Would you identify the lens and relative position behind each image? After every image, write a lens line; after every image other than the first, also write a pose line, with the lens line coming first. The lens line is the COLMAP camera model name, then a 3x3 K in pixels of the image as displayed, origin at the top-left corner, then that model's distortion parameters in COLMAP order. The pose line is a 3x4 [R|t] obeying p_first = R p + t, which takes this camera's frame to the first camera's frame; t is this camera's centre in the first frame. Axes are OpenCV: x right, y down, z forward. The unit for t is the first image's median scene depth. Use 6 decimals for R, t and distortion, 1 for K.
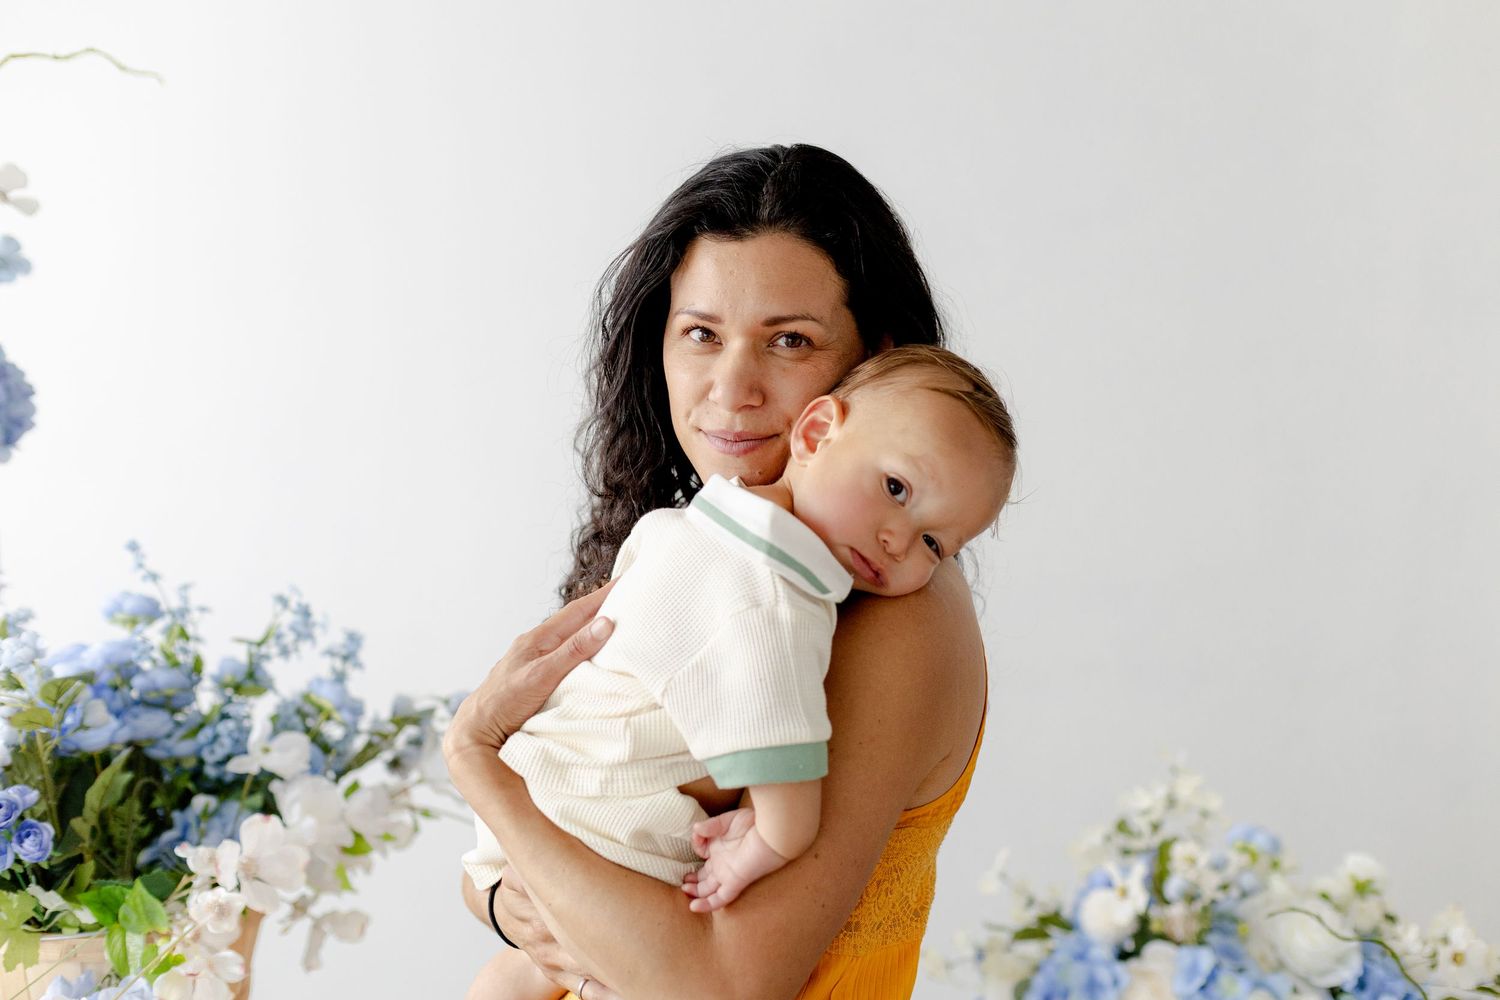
lens RADIAL K [[1999.7, 0, 750.0], [0, 1999.7, 500.0], [0, 0, 1]] dist [-0.039937, -0.068554]
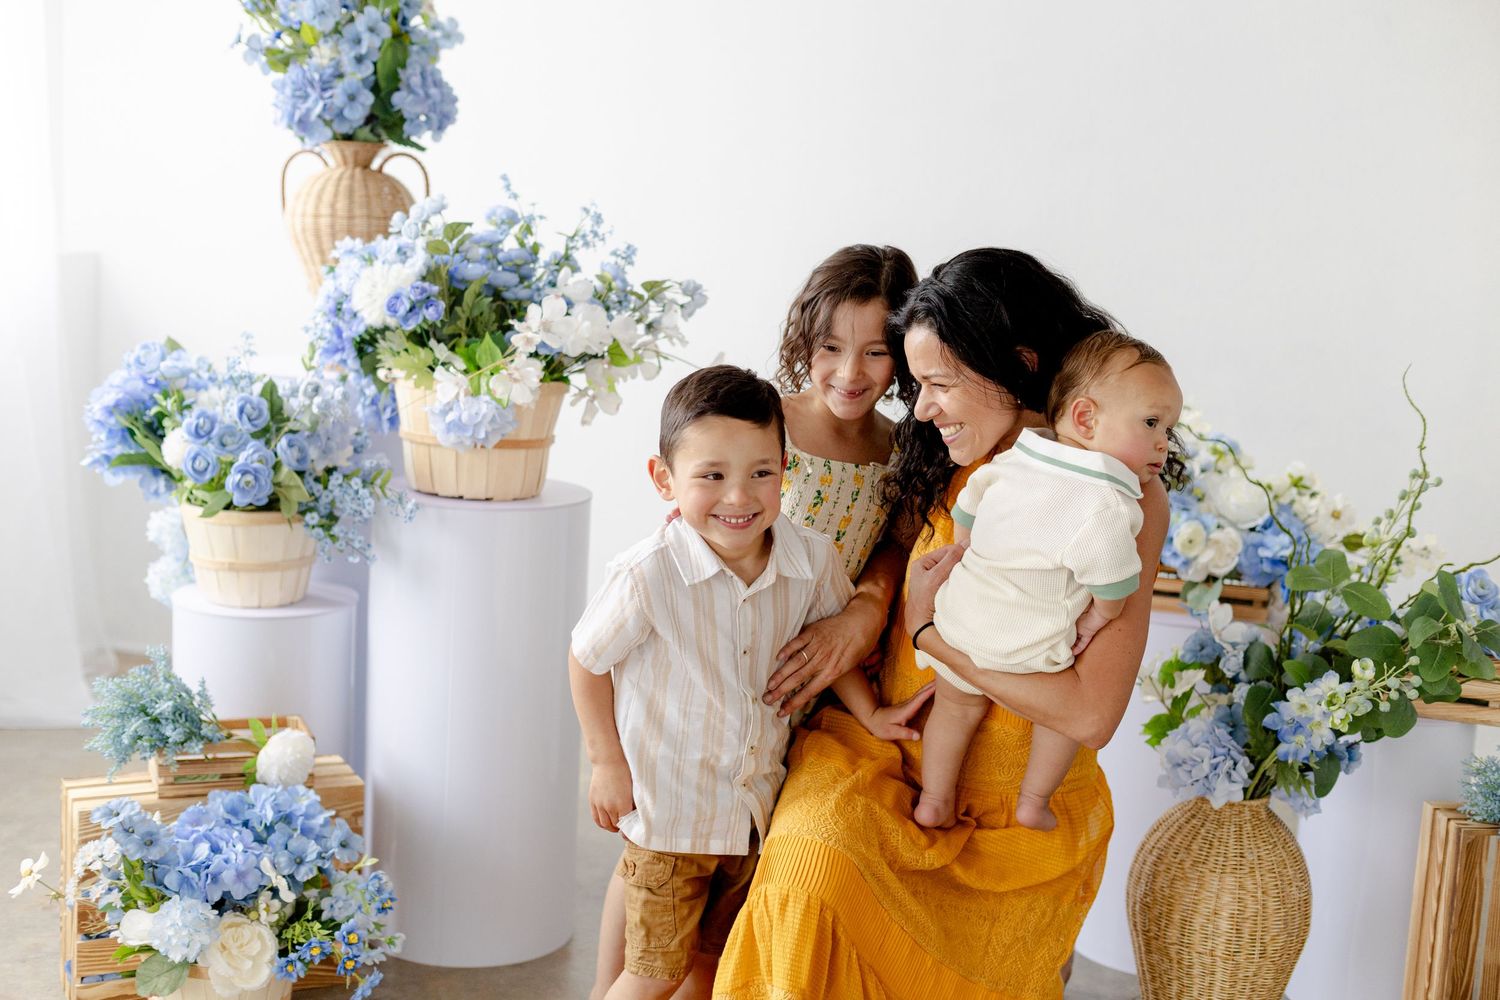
lens RADIAL K [[1971.1, 0, 750.0], [0, 1971.1, 500.0], [0, 0, 1]] dist [-0.016762, 0.012739]
pose [[0.974624, 0.071058, -0.212271, 0.270889], [-0.069474, 0.997472, 0.014921, 0.257959], [0.212795, 0.000205, 0.977097, -0.599218]]
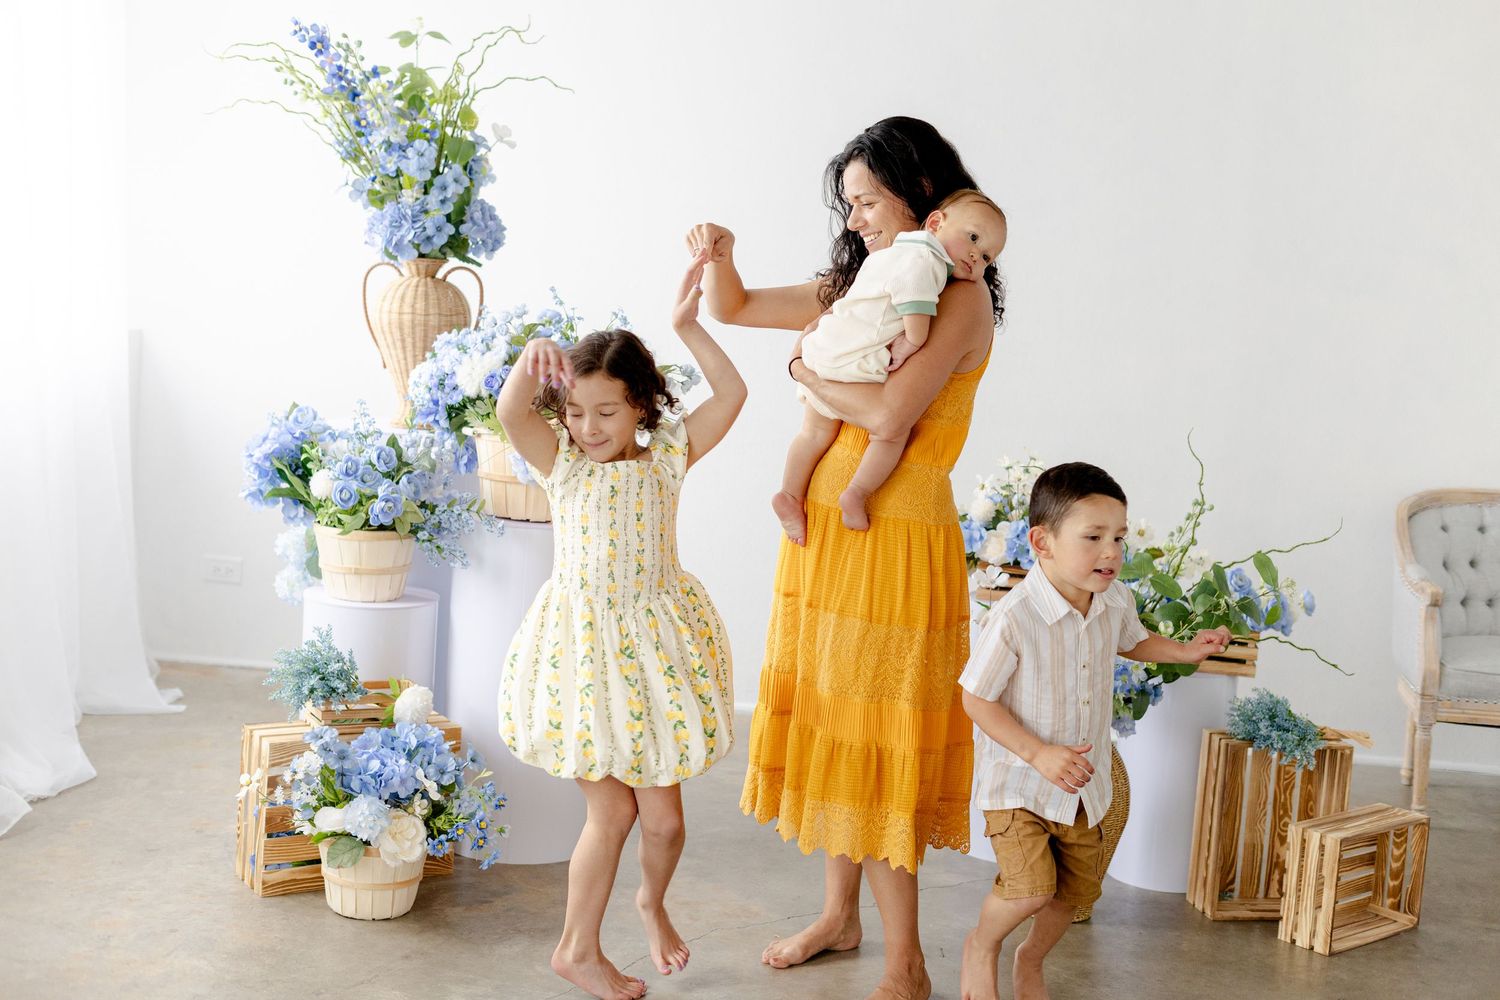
lens RADIAL K [[1971.1, 0, 750.0], [0, 1971.1, 500.0], [0, 0, 1]] dist [-0.016762, 0.012739]
pose [[0.992604, 0.066124, -0.101811, 0.173158], [-0.068813, 0.997362, -0.023124, 0.307908], [0.100013, 0.029959, 0.994535, -1.274685]]
